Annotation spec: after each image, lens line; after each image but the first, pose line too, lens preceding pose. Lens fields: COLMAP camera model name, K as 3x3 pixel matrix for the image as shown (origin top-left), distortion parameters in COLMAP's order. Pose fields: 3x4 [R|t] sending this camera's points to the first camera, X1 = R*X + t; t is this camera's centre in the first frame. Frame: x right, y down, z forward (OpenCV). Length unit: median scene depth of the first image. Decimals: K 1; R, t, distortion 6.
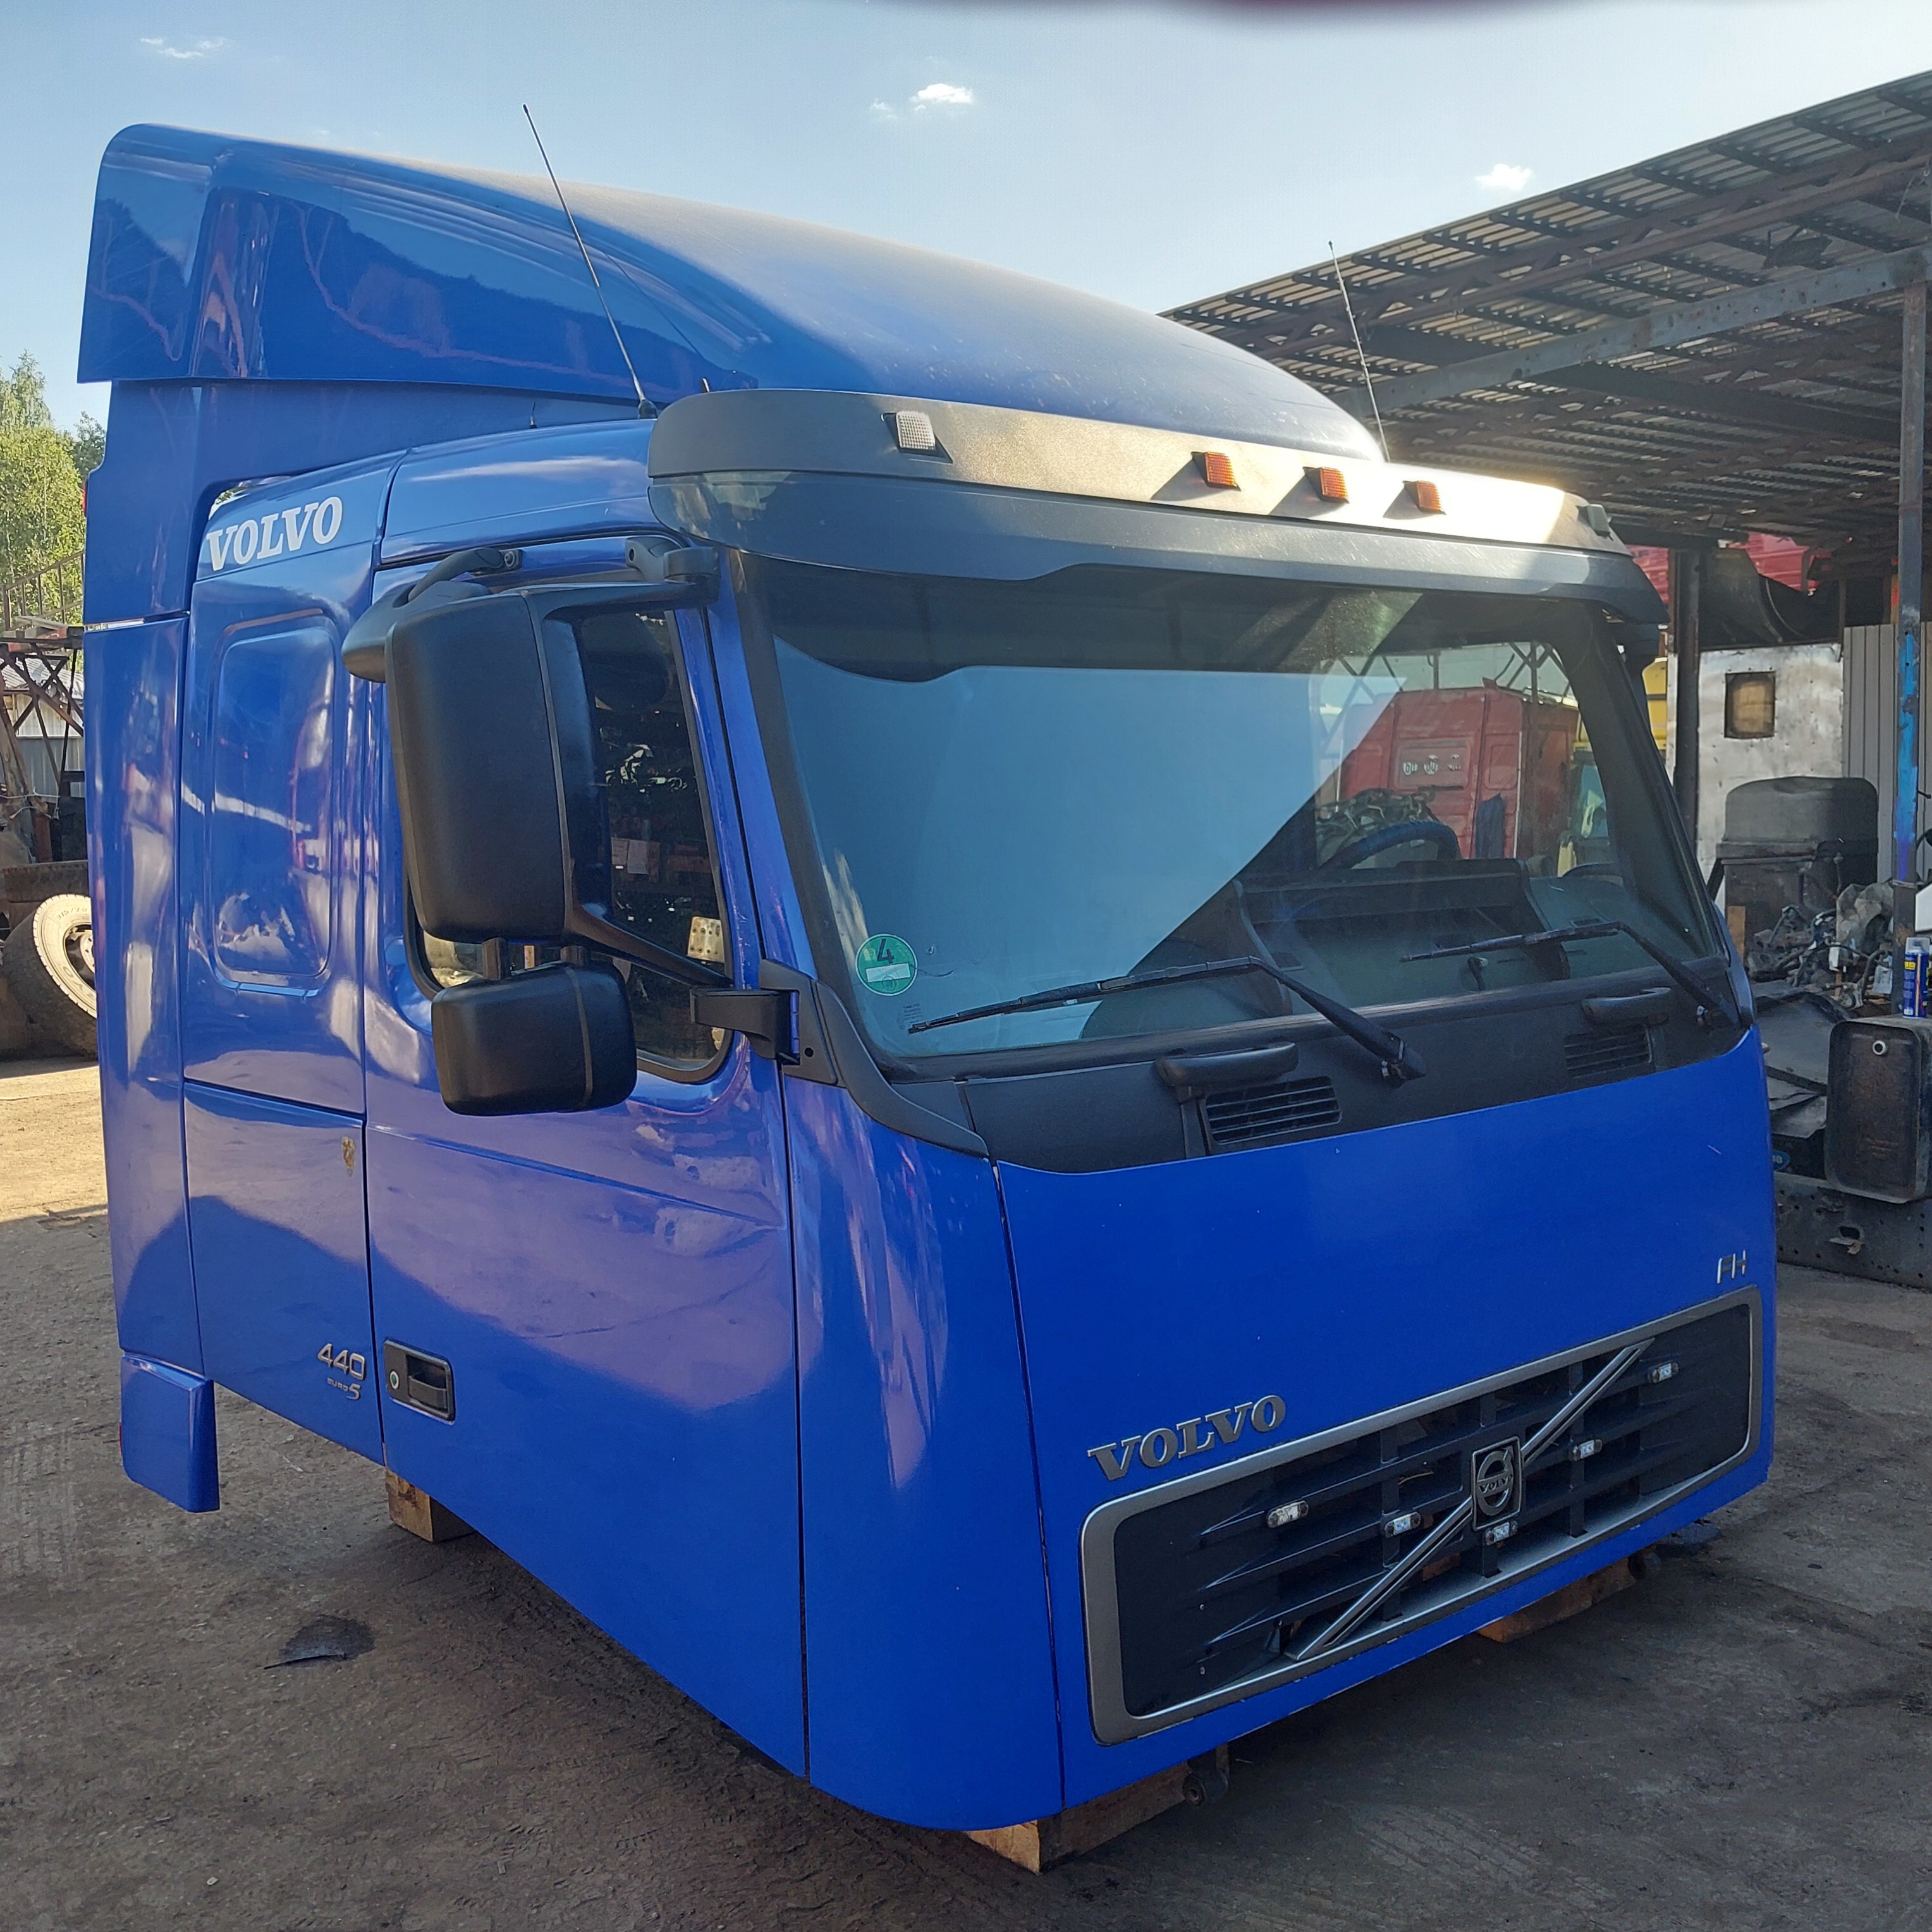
lens RADIAL K [[2005.6, 0, 974.1], [0, 2005.6, 1041.0], [0, 0, 1]] dist [0.109584, -0.108654]
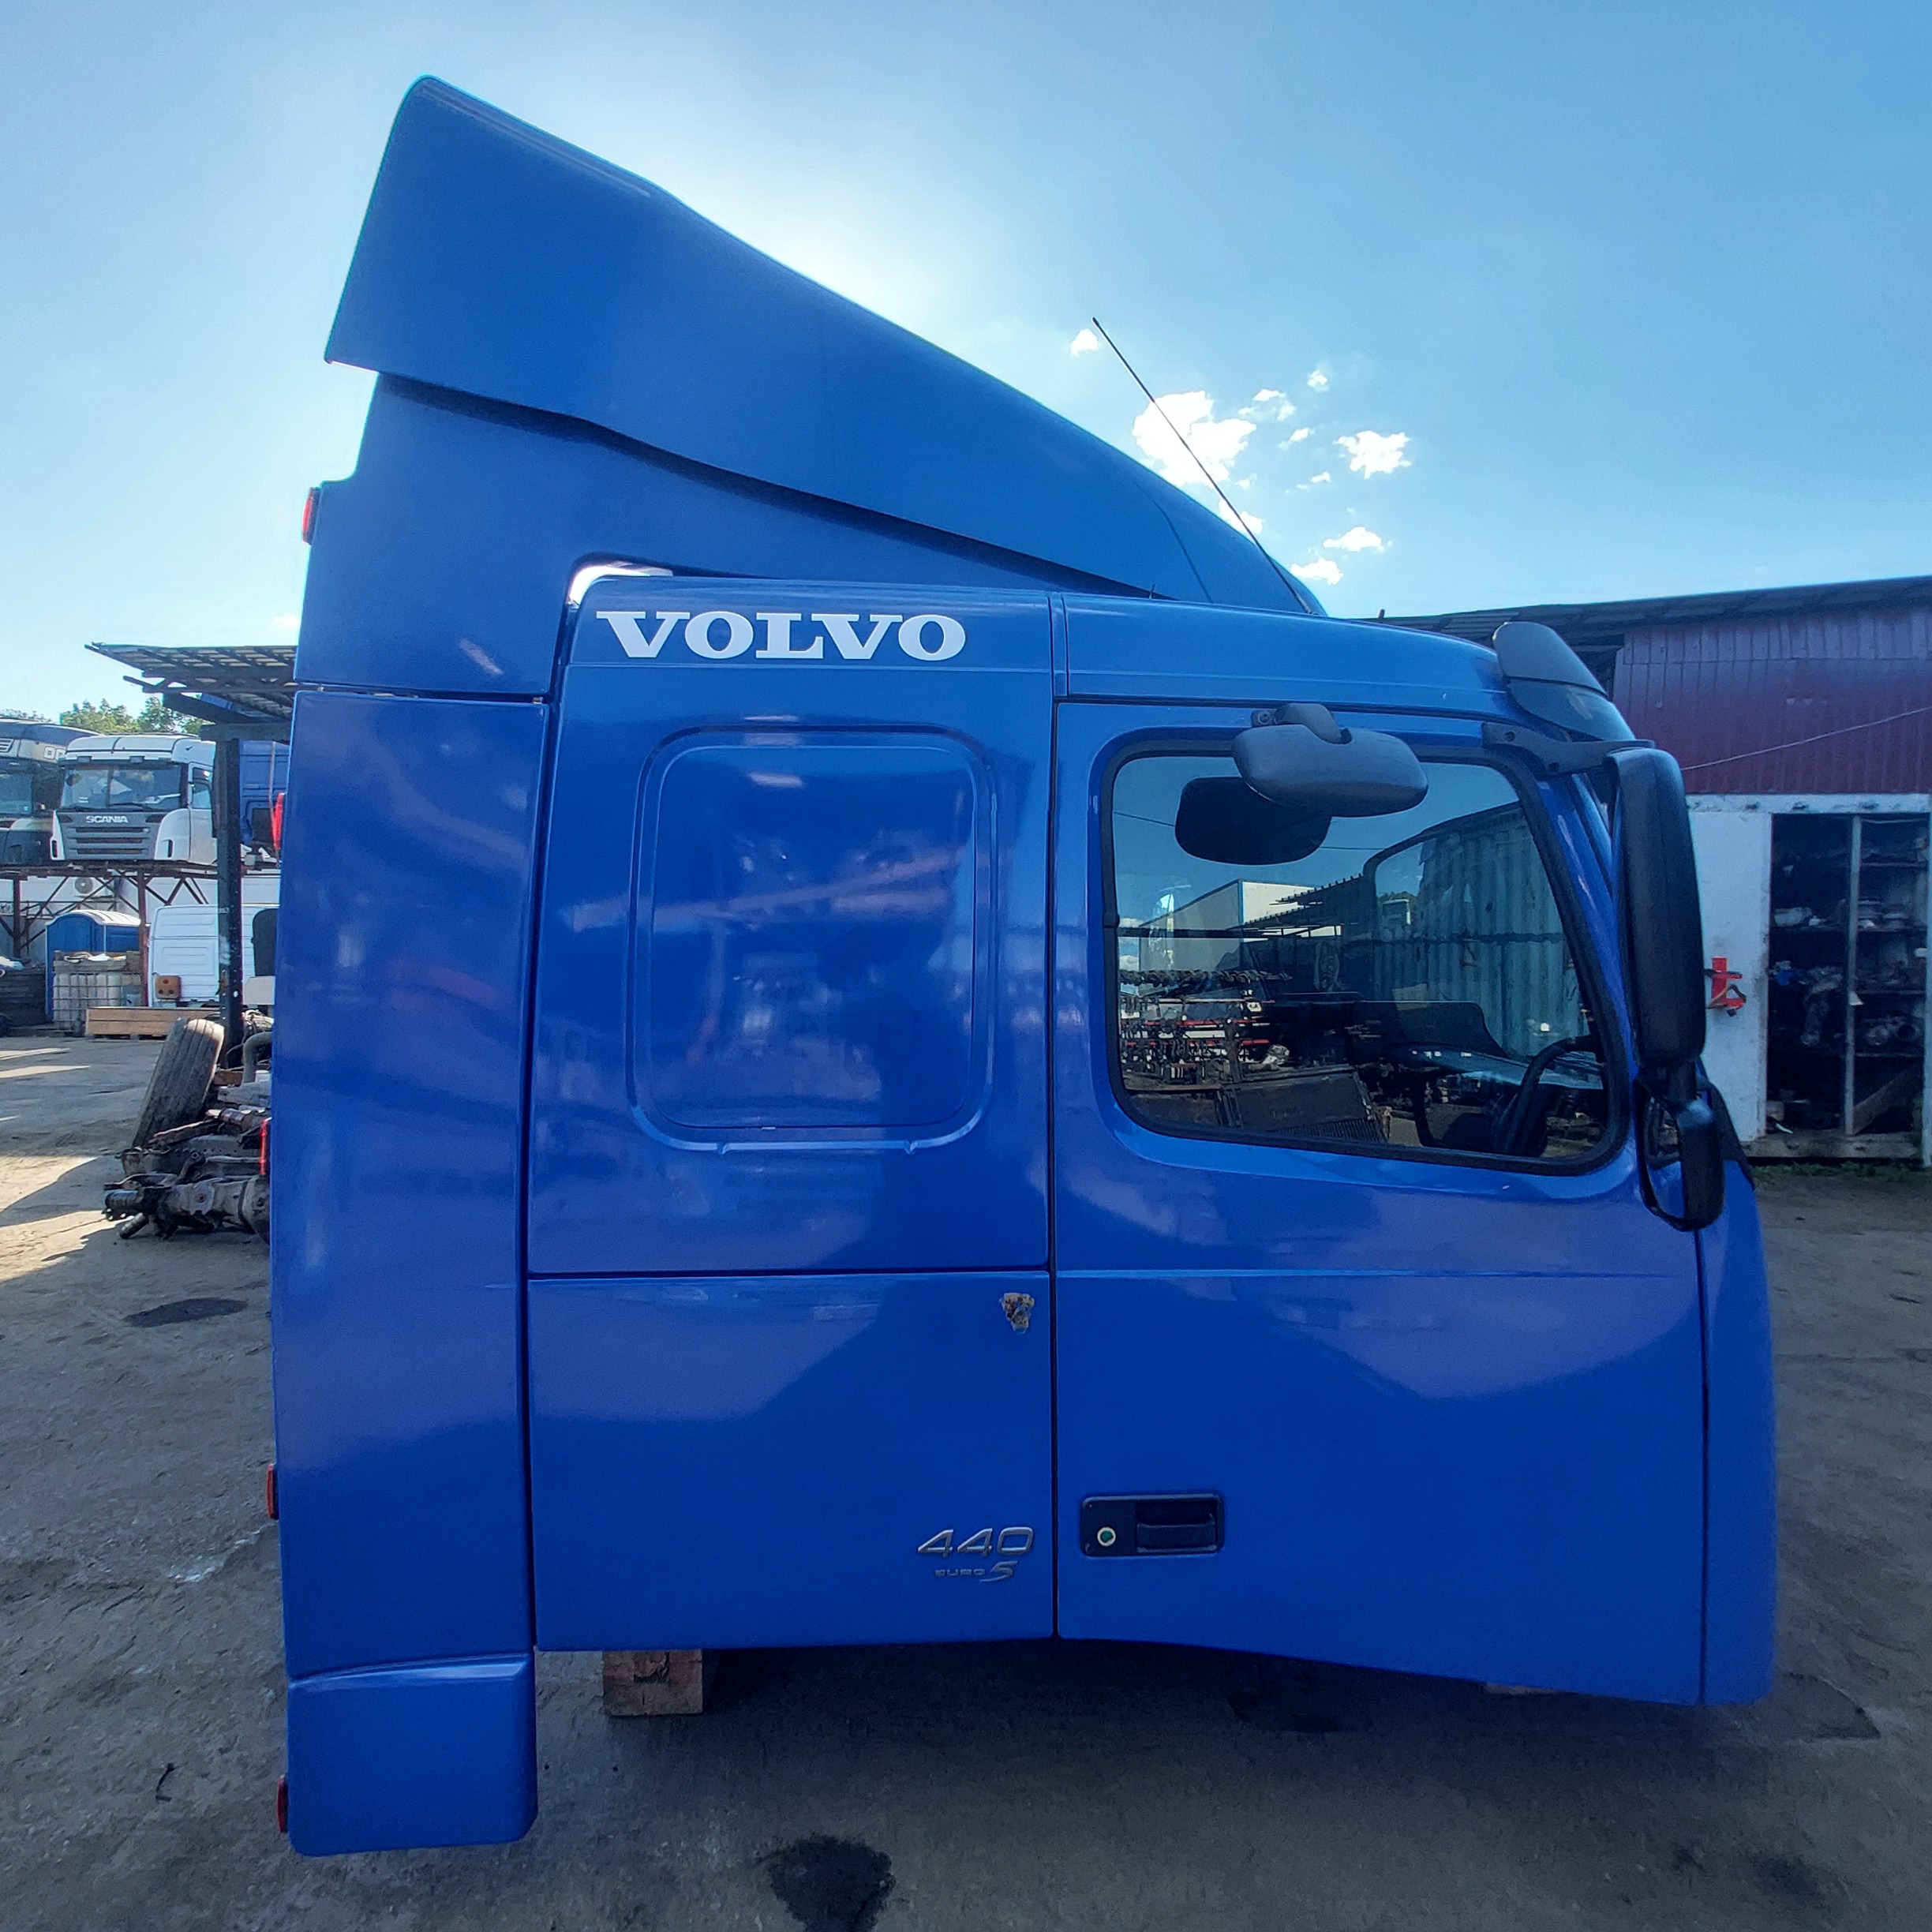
lens RADIAL K [[1007.8, 0, 965.3], [0, 1007.8, 994.4], [0, 0, 1]] dist [0.019480, -0.000027]
pose [[0.628895, -0.018681, 0.777266, -0.638473], [0.075520, 0.996452, -0.037155, -0.069069], [-0.773814, 0.082066, 0.628074, 0.669924]]
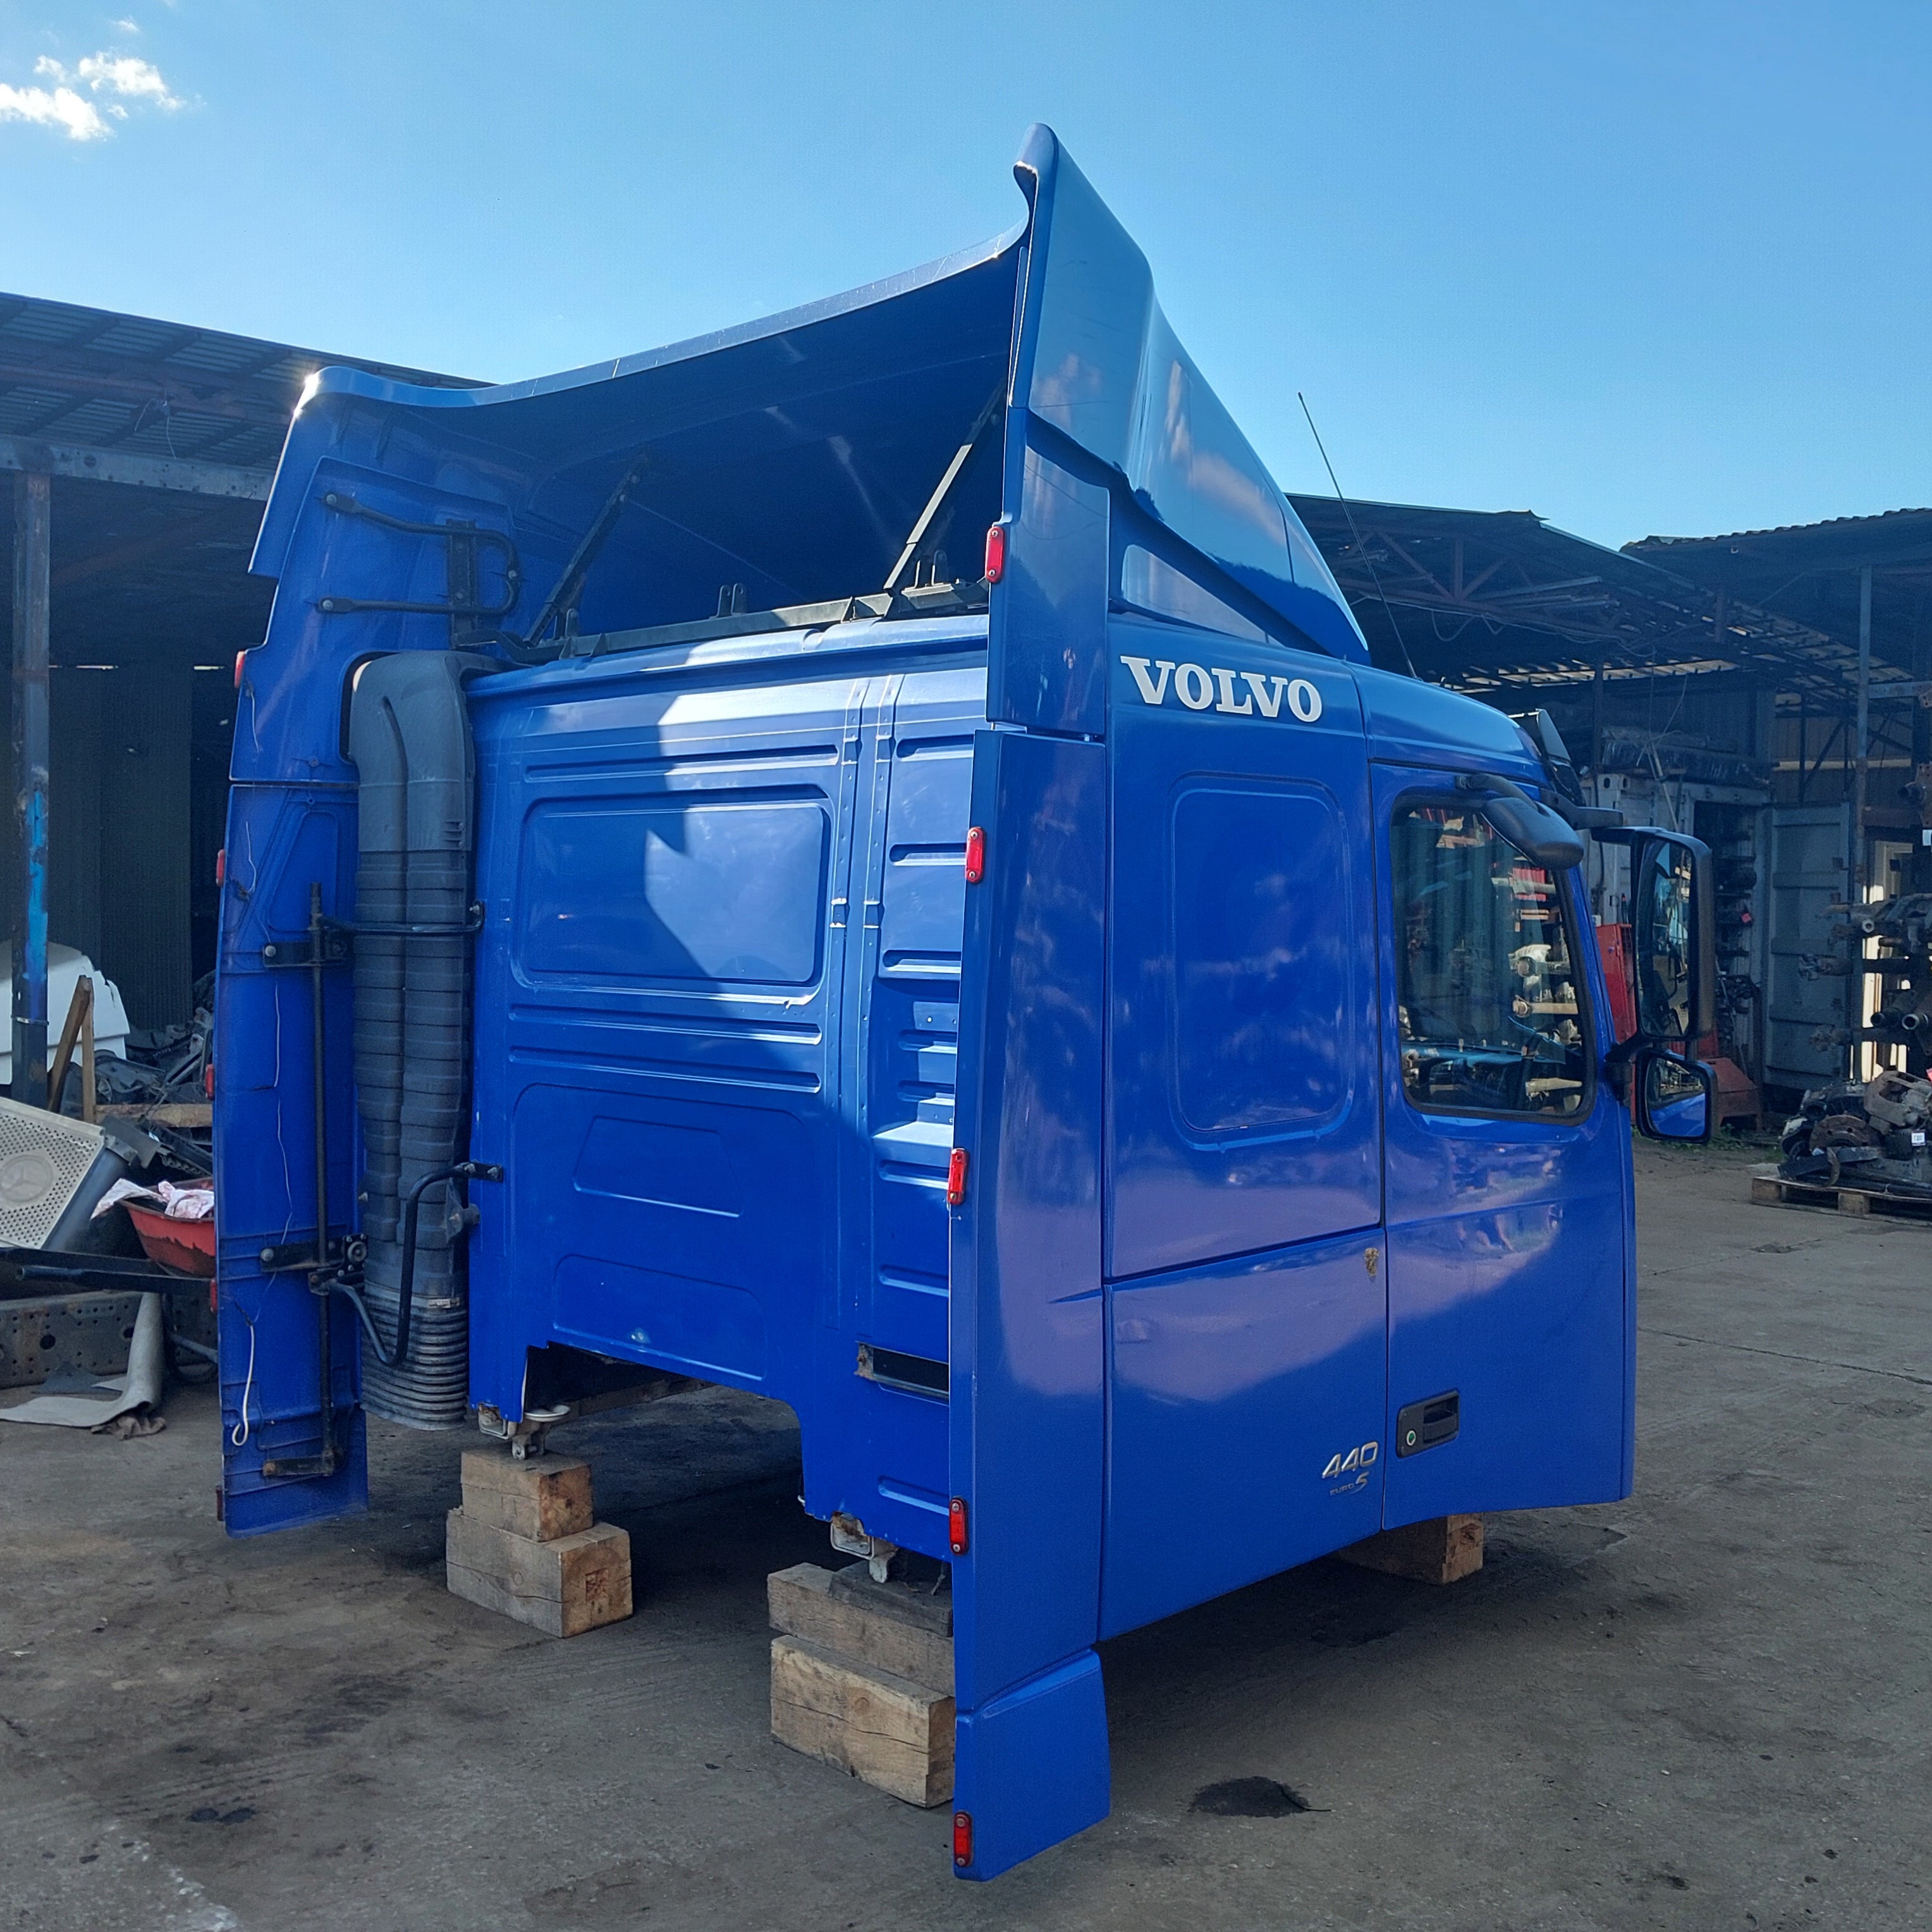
lens RADIAL K [[2005.6, 0, 974.1], [0, 2005.6, 1041.0], [0, 0, 1]] dist [0.109584, -0.108654]
pose [[-0.084794, -0.046941, 0.995292, -1.317818], [0.101910, 0.993243, 0.055527, -0.144763], [-0.991173, 0.106139, -0.079437, 1.213384]]
